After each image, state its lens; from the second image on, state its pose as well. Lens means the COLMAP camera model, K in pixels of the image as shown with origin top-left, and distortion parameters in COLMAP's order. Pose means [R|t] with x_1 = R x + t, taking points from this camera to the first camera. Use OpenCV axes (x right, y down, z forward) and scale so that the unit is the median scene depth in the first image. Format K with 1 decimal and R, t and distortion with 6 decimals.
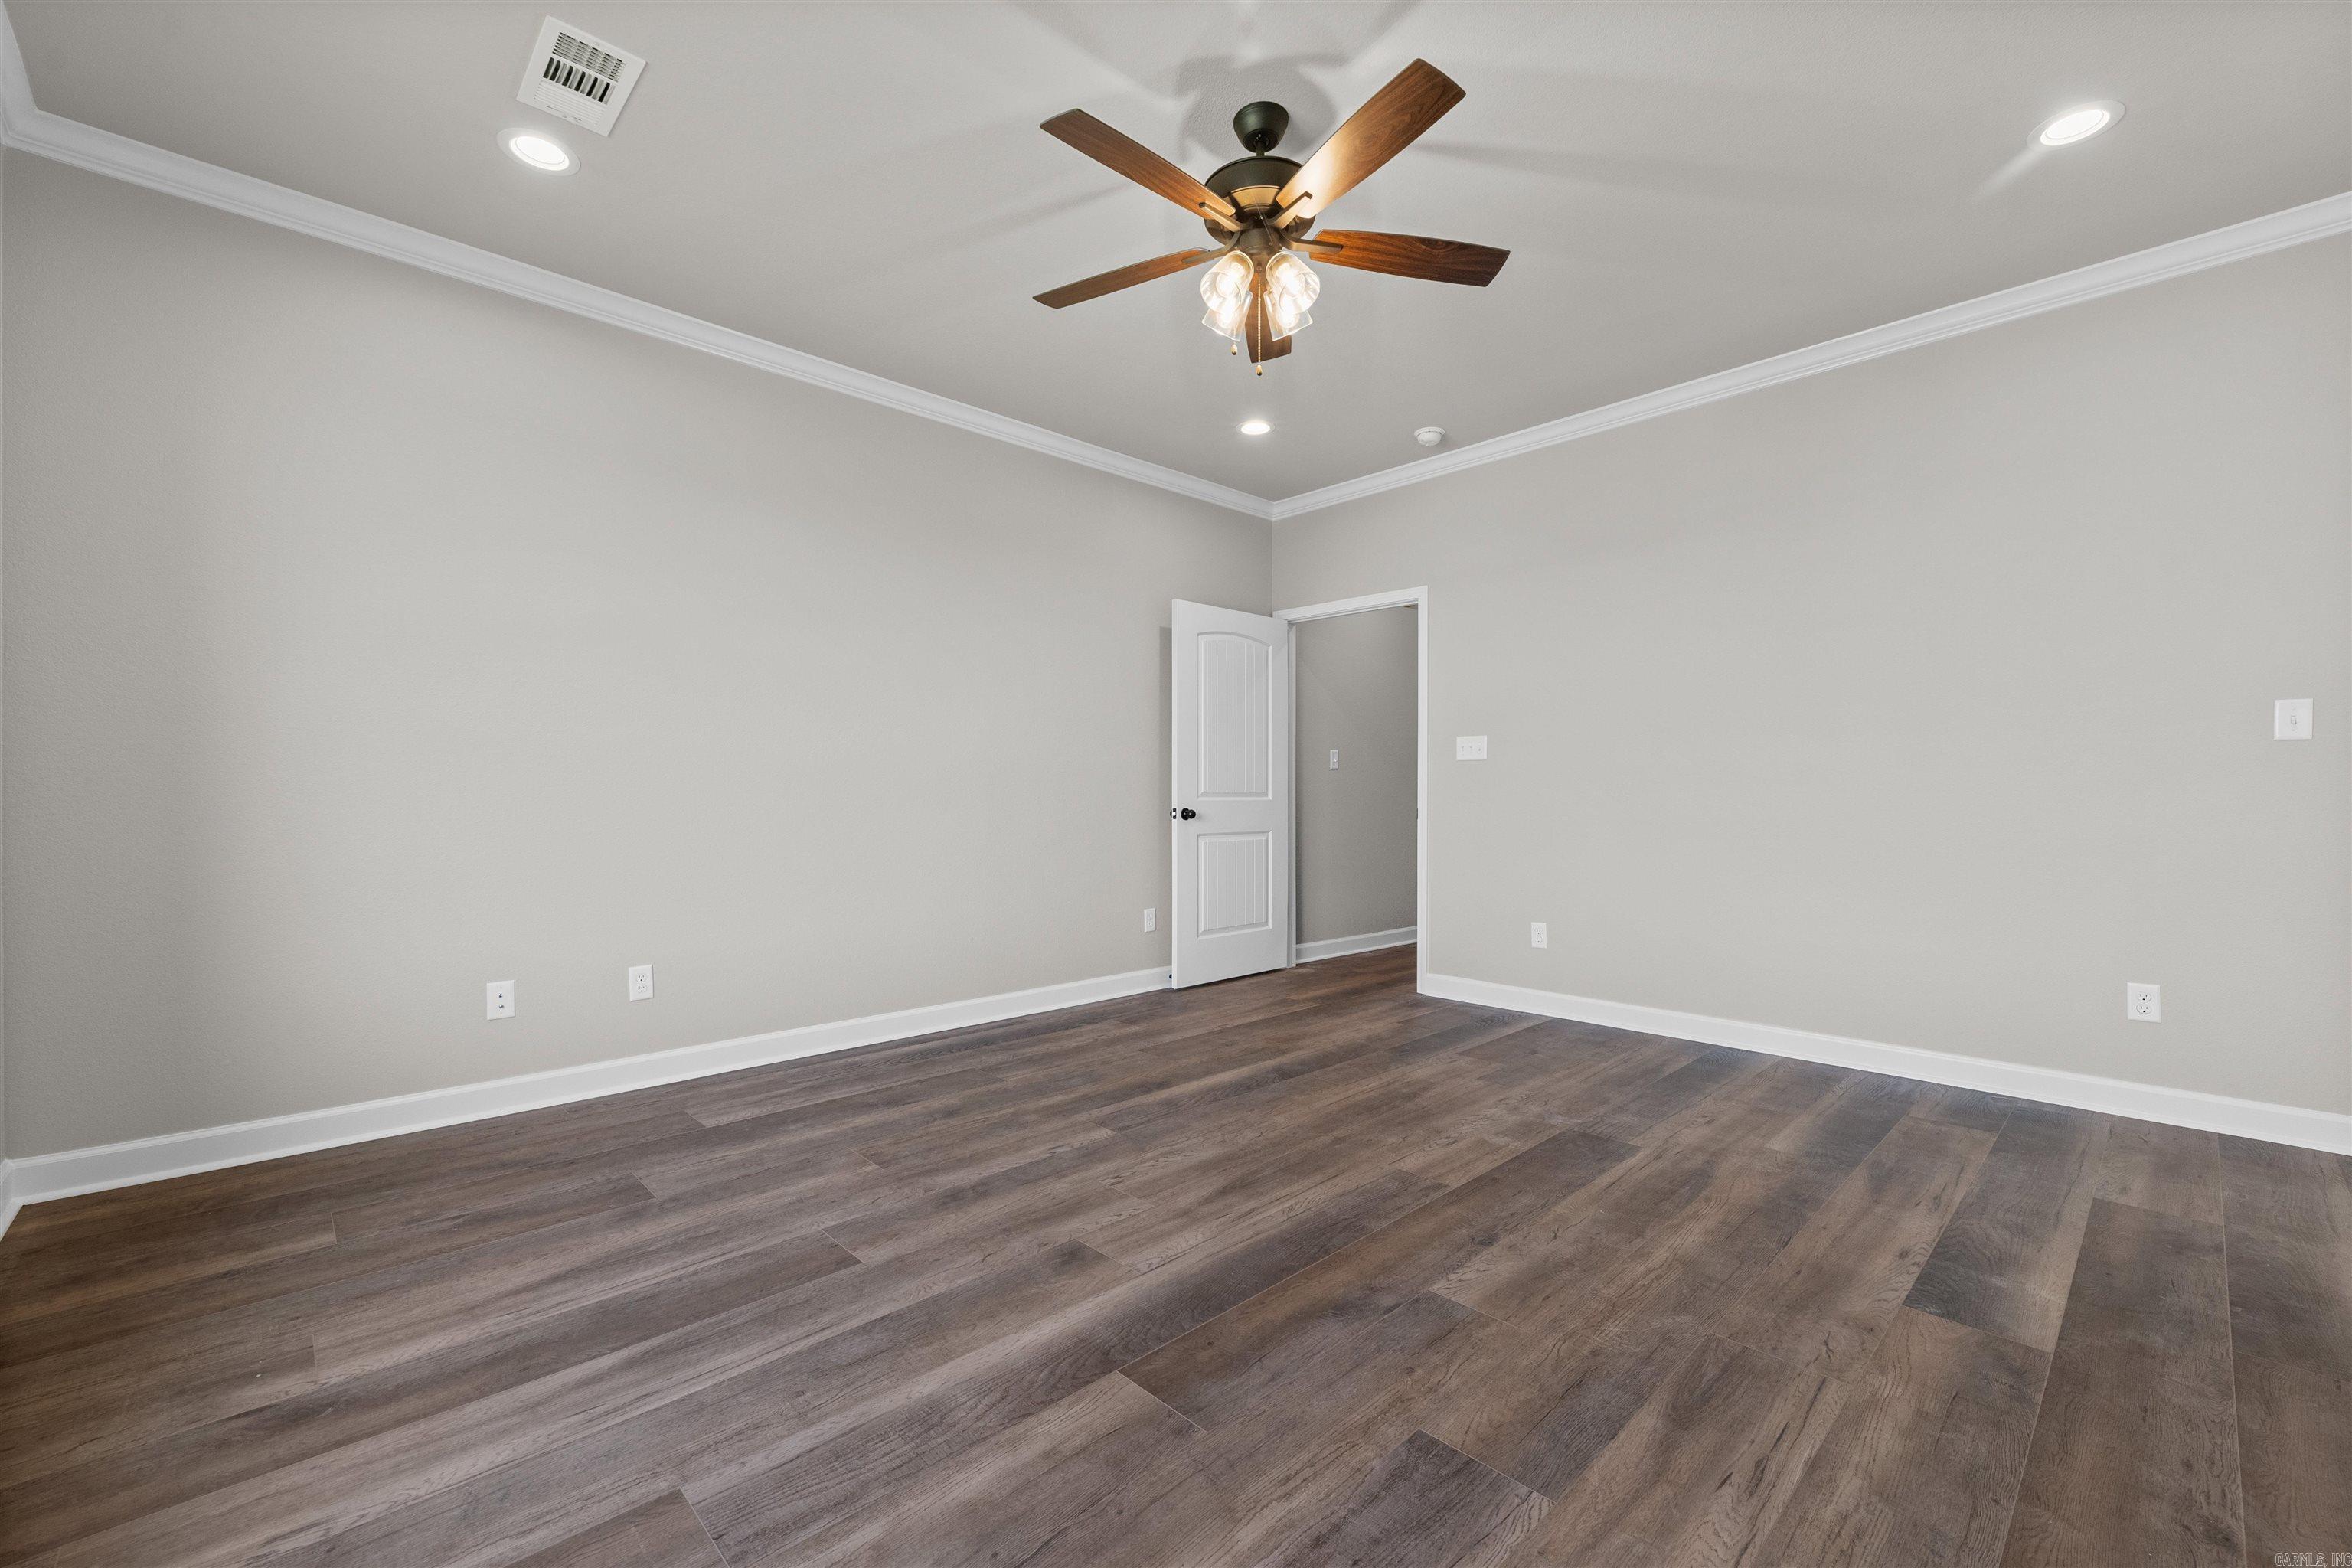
lens RADIAL K [[962.3, 0, 1182.3], [0, 962.3, 790.3], [0, 0, 1]] dist [0.006777, -0.003811]
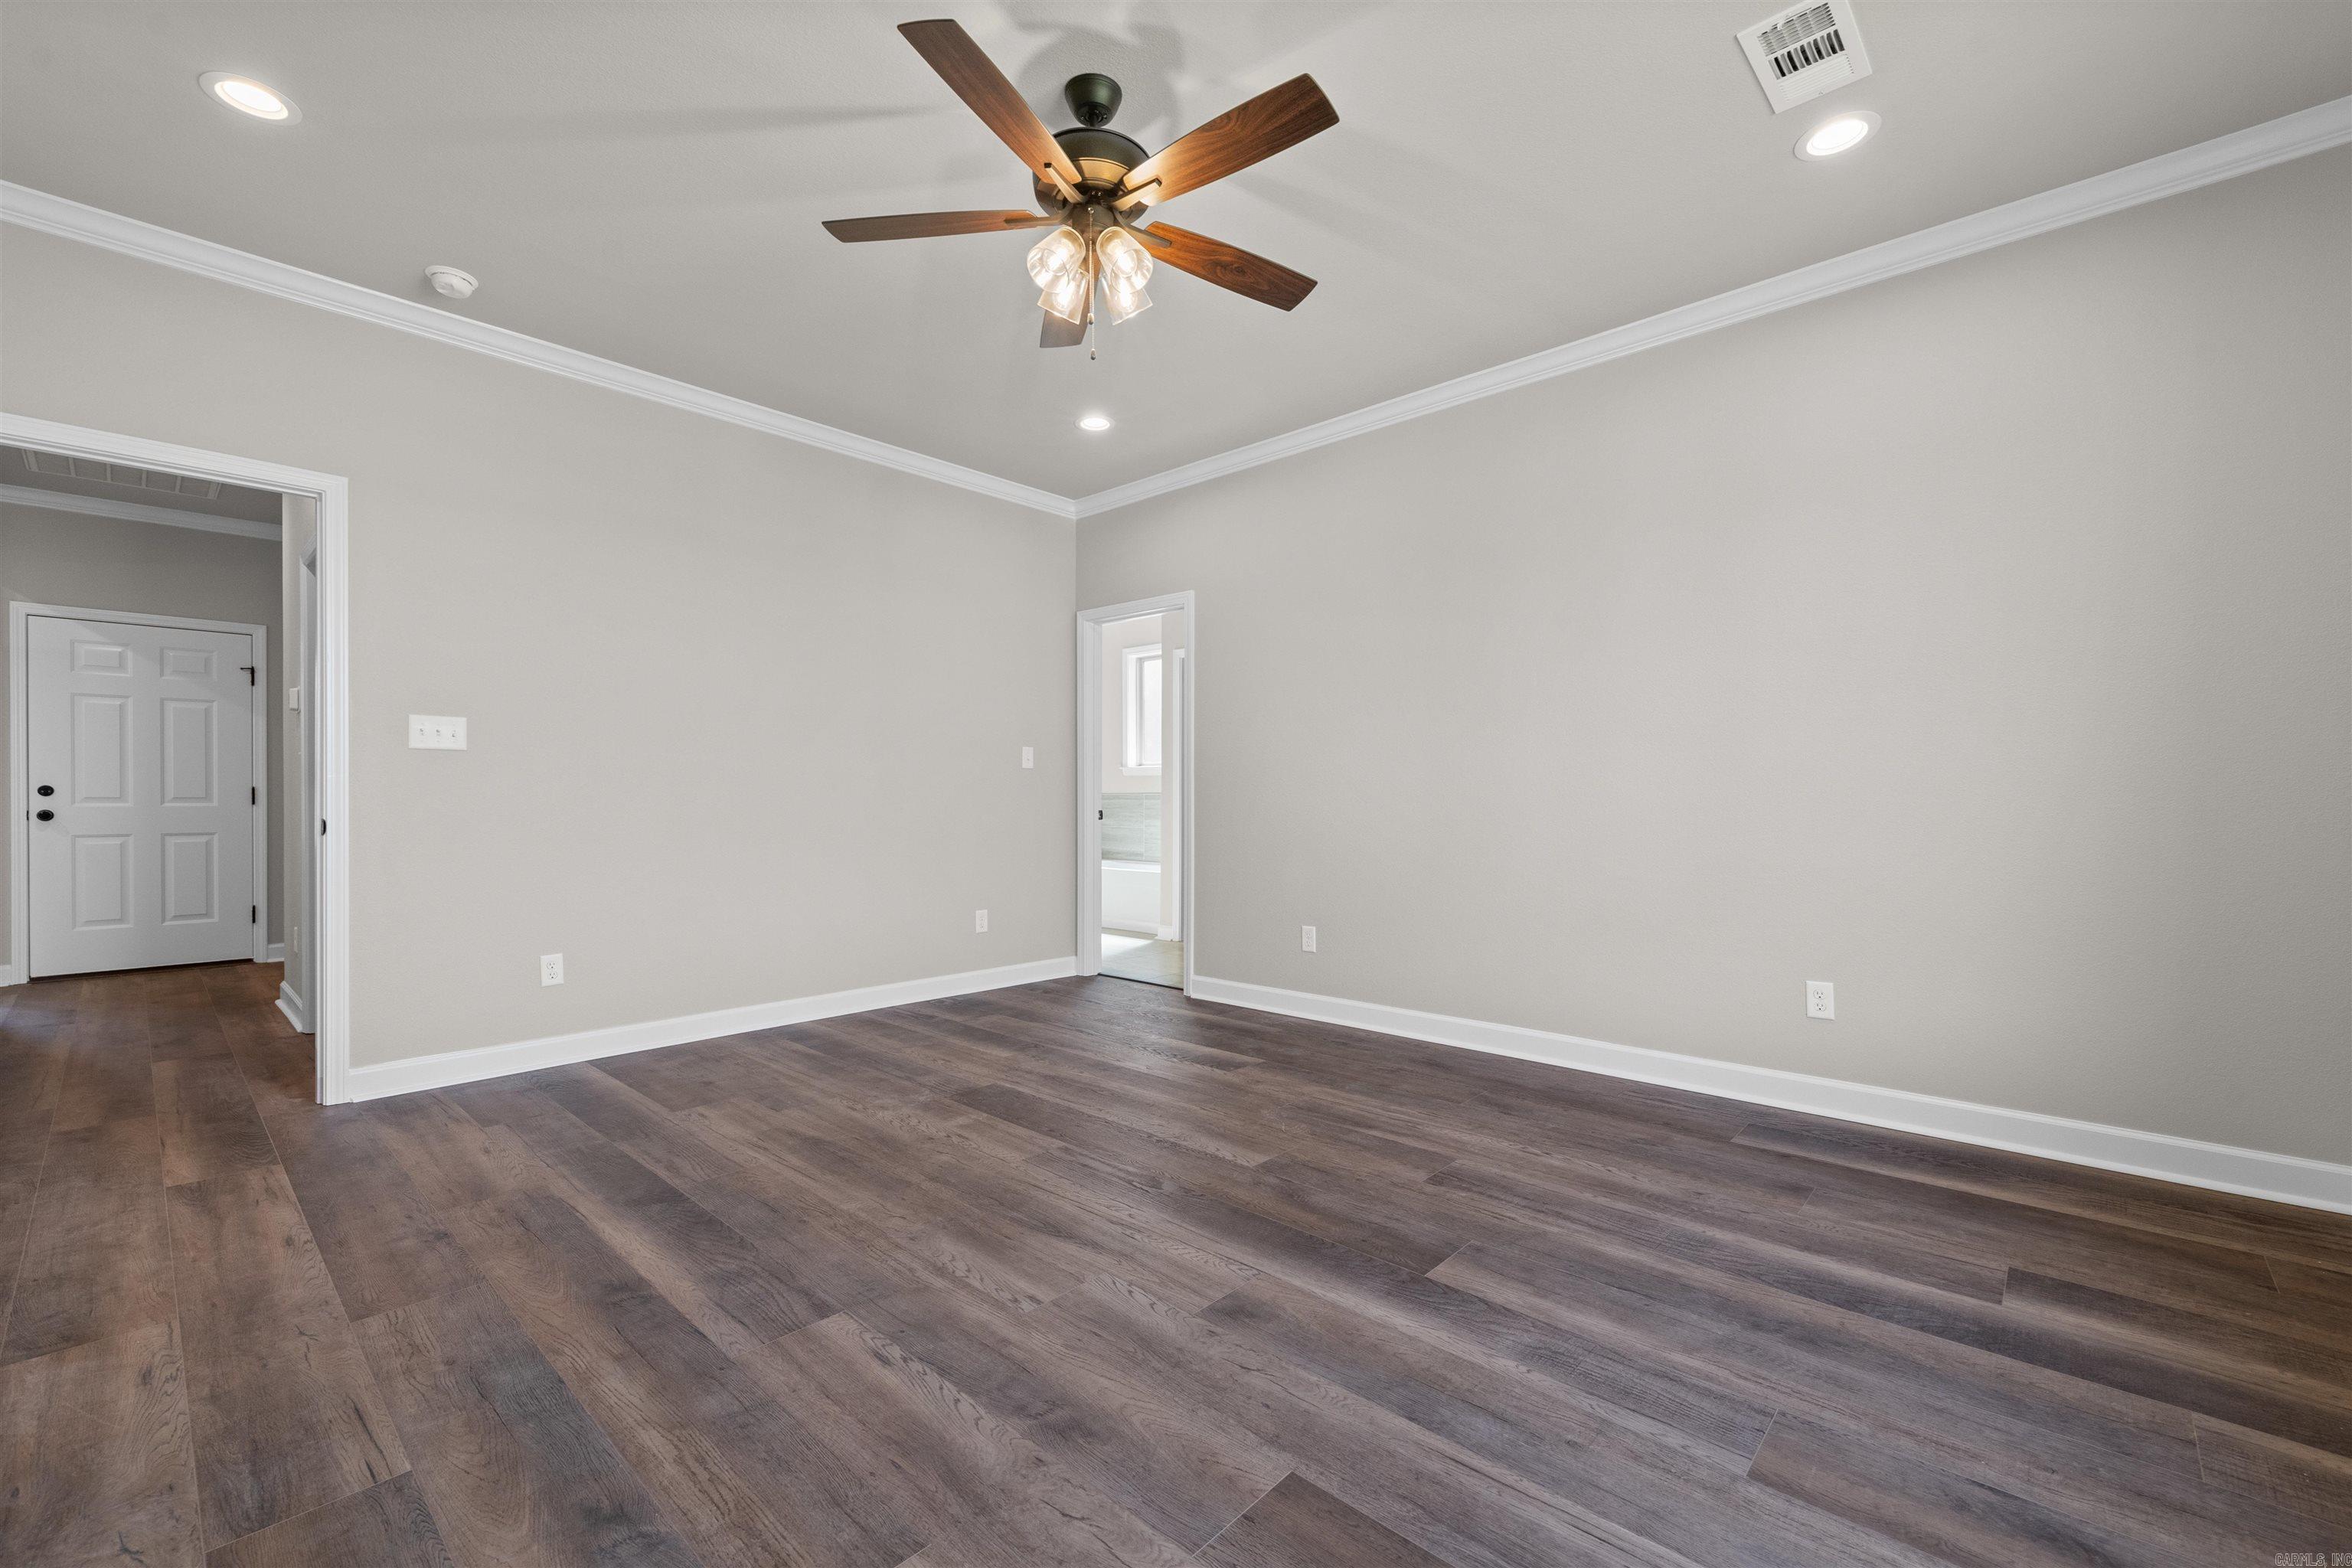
lens RADIAL K [[962.3, 0, 1167.1], [0, 962.3, 792.2], [0, 0, 1]] dist [0.006777, -0.003811]
pose [[-0.052771, 0.006132, 0.998588, -0.837146], [-0.004853, 0.999968, -0.006397, 0.004536], [-0.998595, -0.005183, -0.052740, 0.923581]]
